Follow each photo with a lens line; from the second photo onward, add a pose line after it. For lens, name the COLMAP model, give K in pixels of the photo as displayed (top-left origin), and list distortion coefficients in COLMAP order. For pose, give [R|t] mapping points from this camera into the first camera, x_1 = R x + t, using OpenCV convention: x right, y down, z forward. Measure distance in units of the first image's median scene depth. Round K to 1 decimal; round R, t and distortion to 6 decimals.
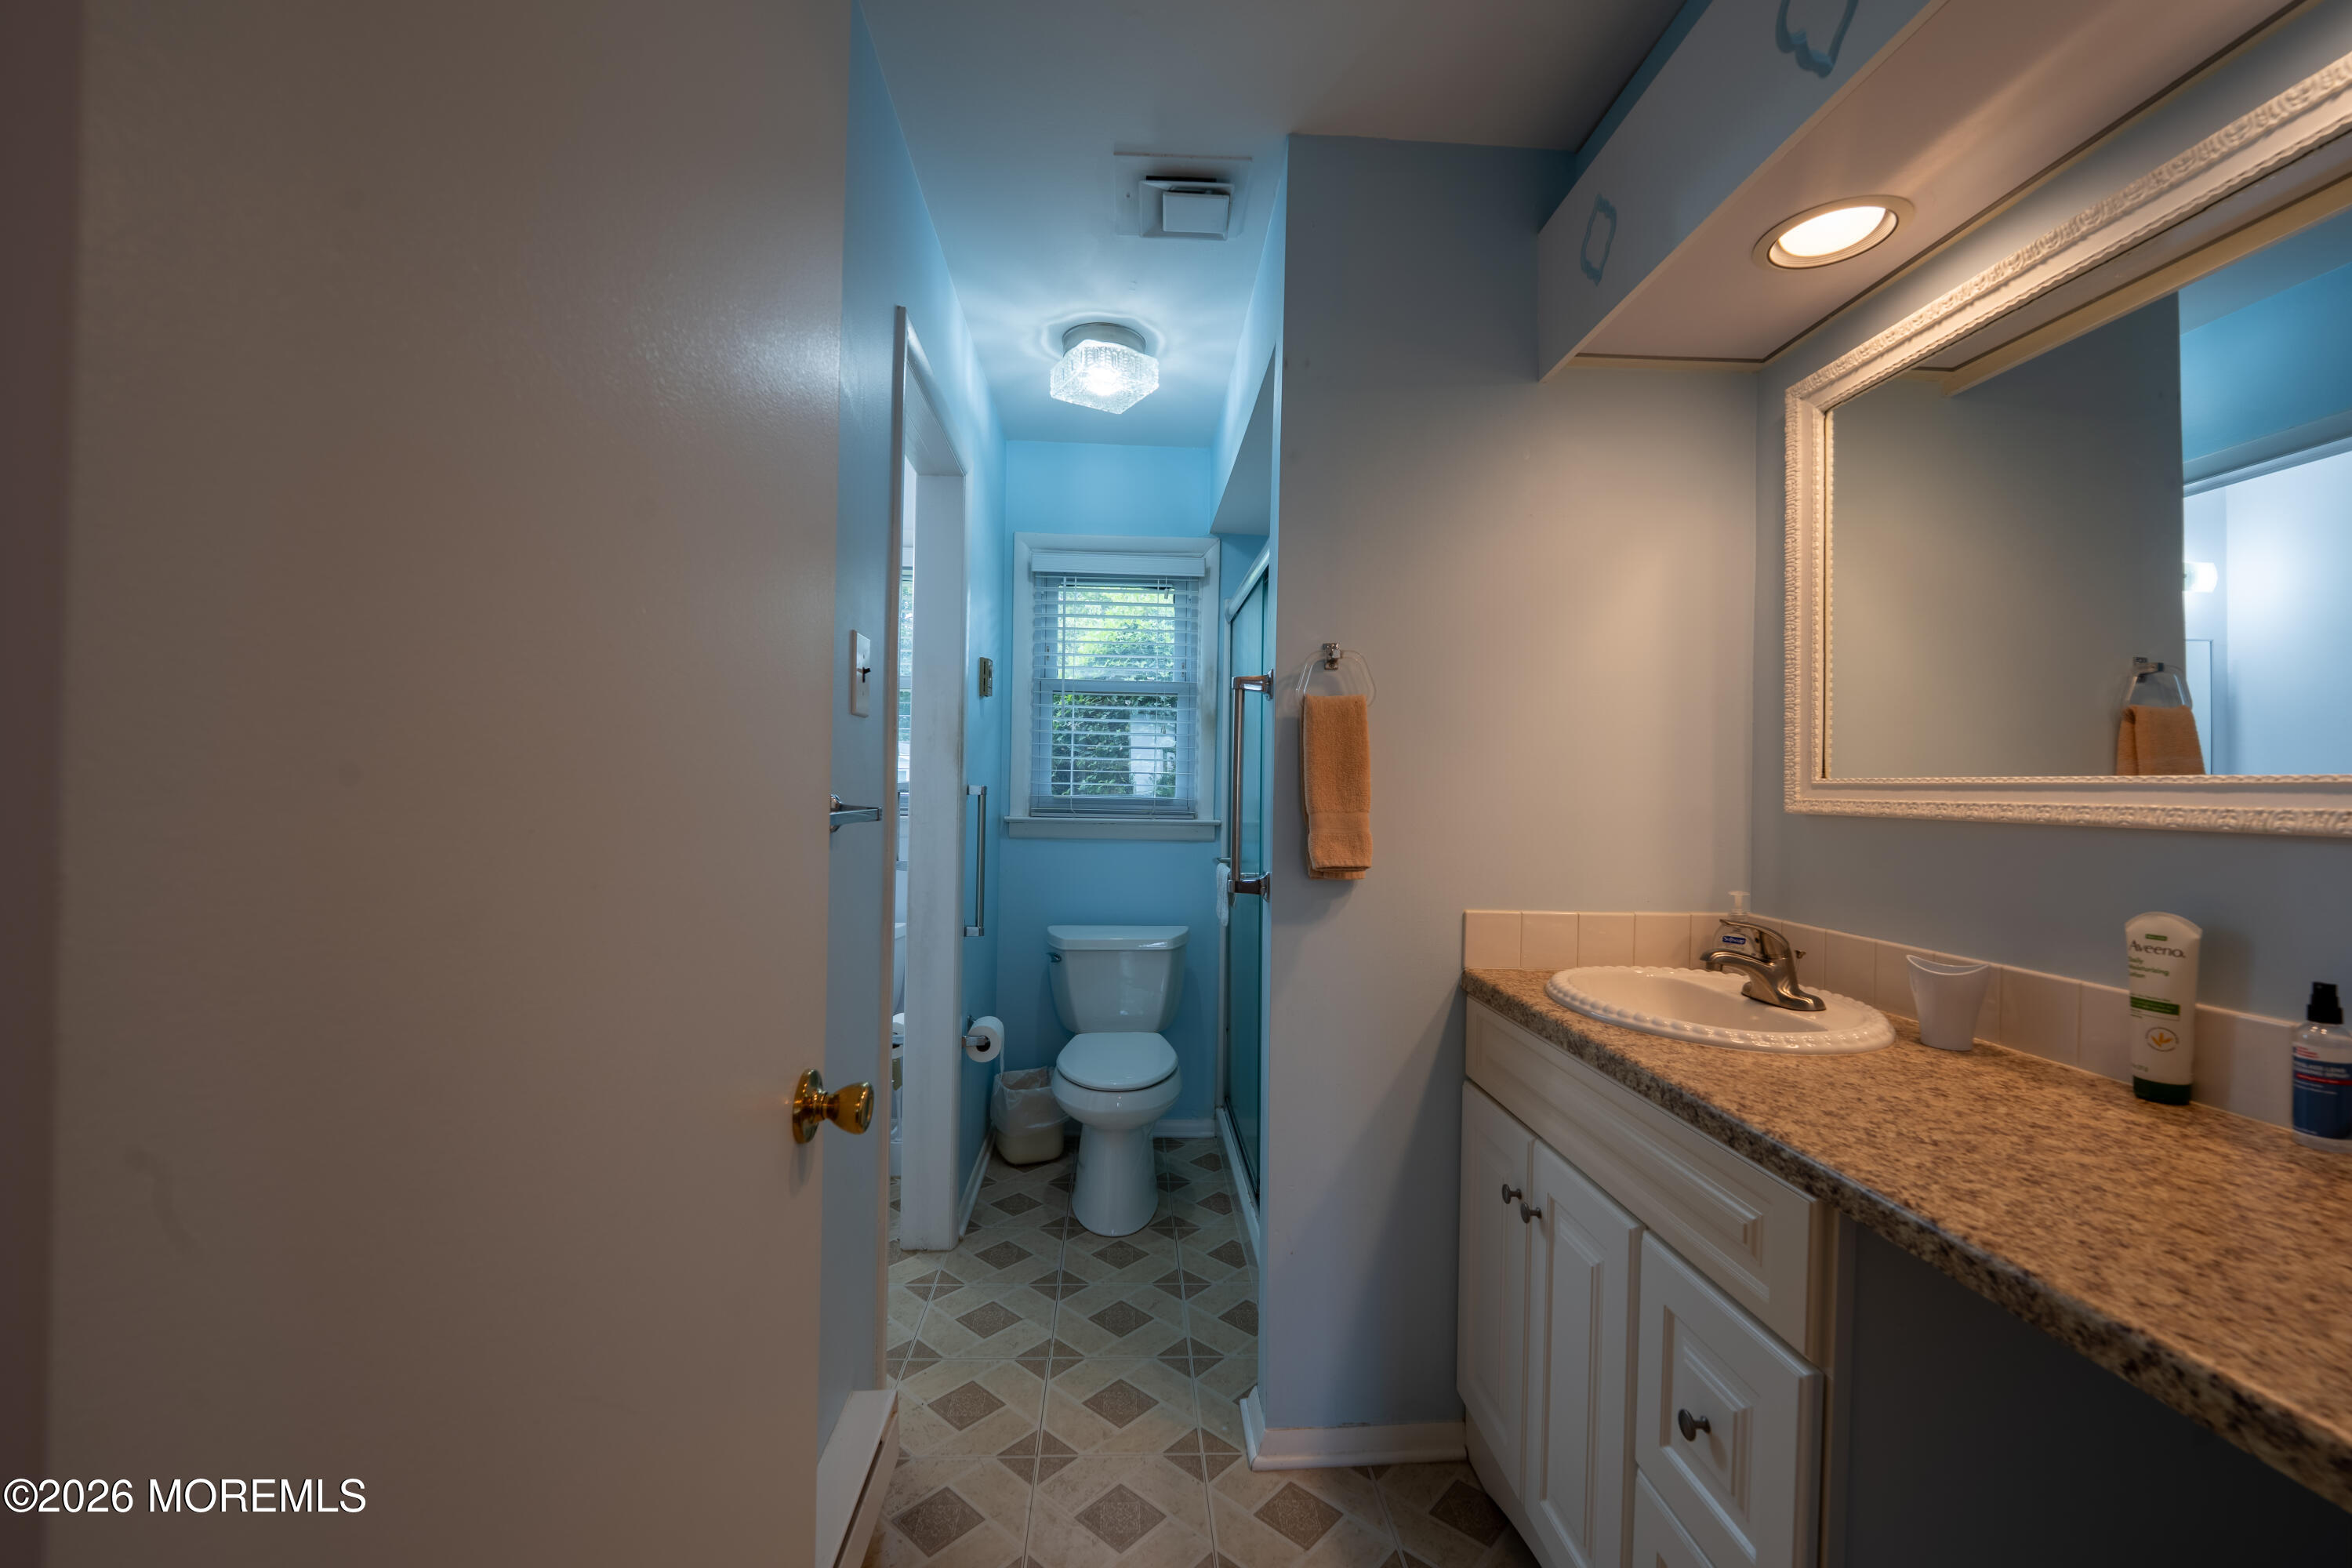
lens RADIAL K [[954.0, 0, 1173.8], [0, 954.0, 790.3], [0, 0, 1]] dist [-0.008459, -0.002382]
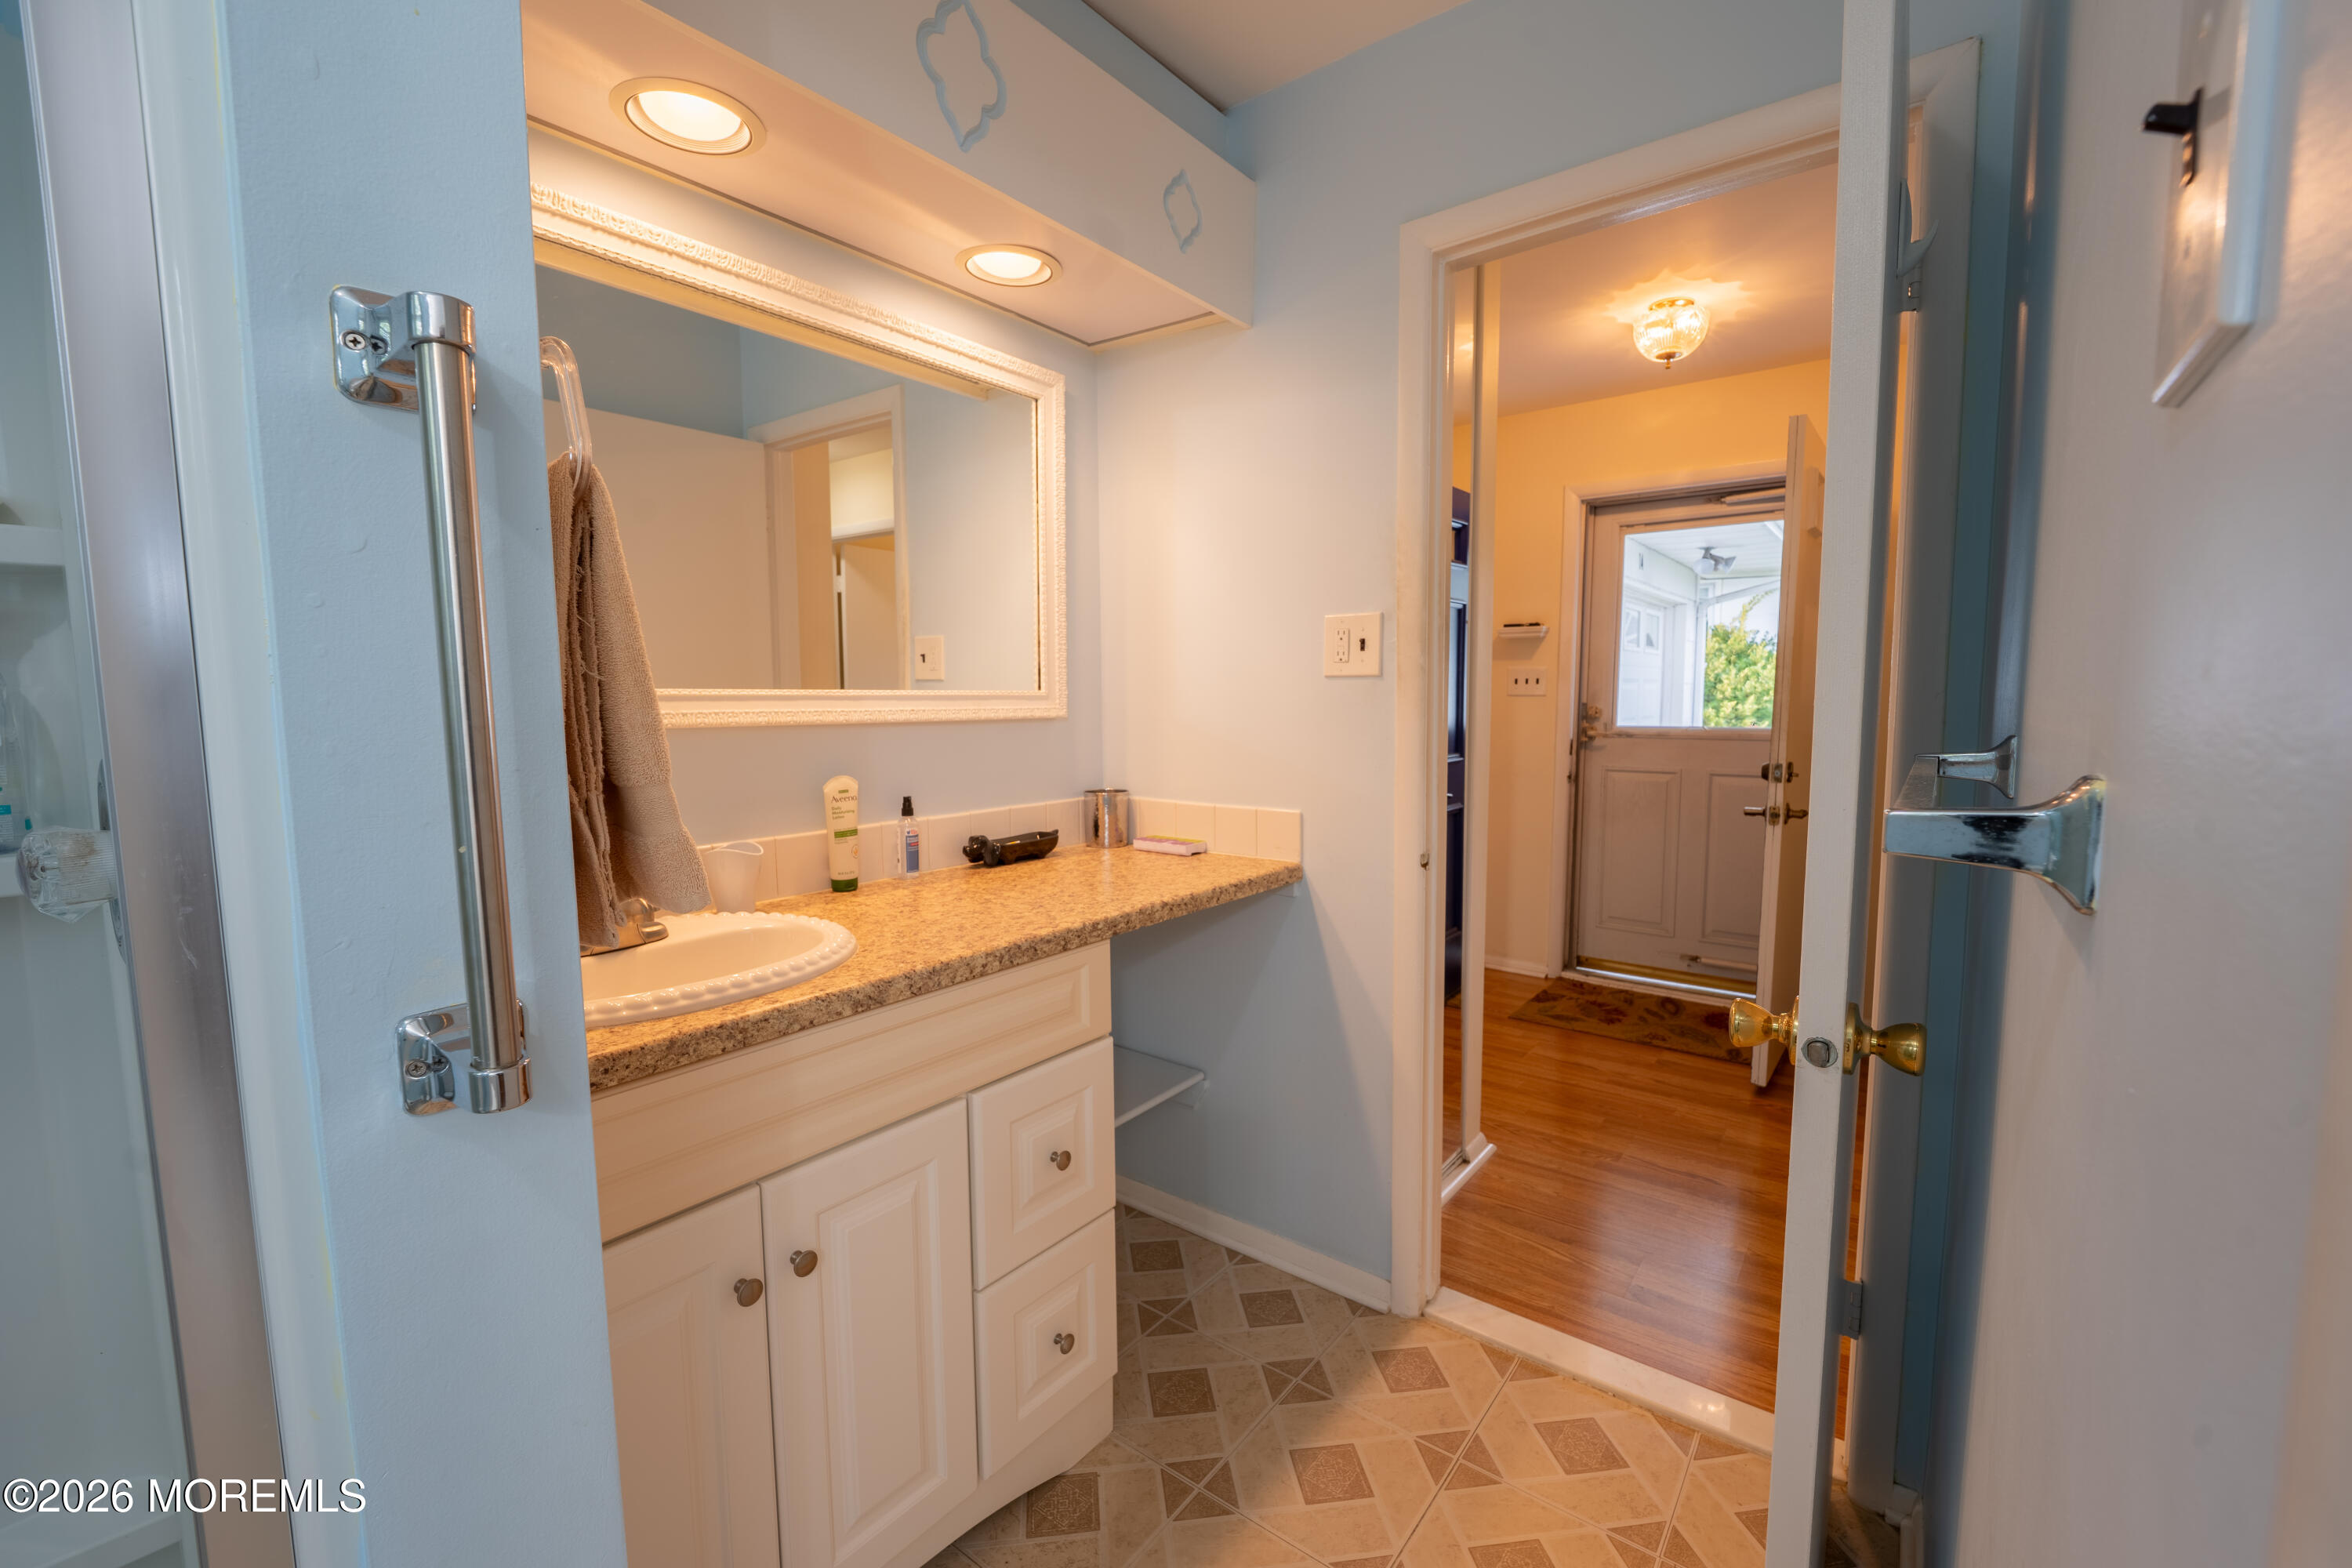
lens RADIAL K [[954.0, 0, 1171.7], [0, 954.0, 783.8], [0, 0, 1]] dist [-0.008459, -0.002382]
pose [[-0.763594, -0.069540, 0.641941, -0.427391], [-0.008156, 0.995143, 0.098100, -0.021214], [-0.645645, 0.069673, -0.760452, 1.861458]]
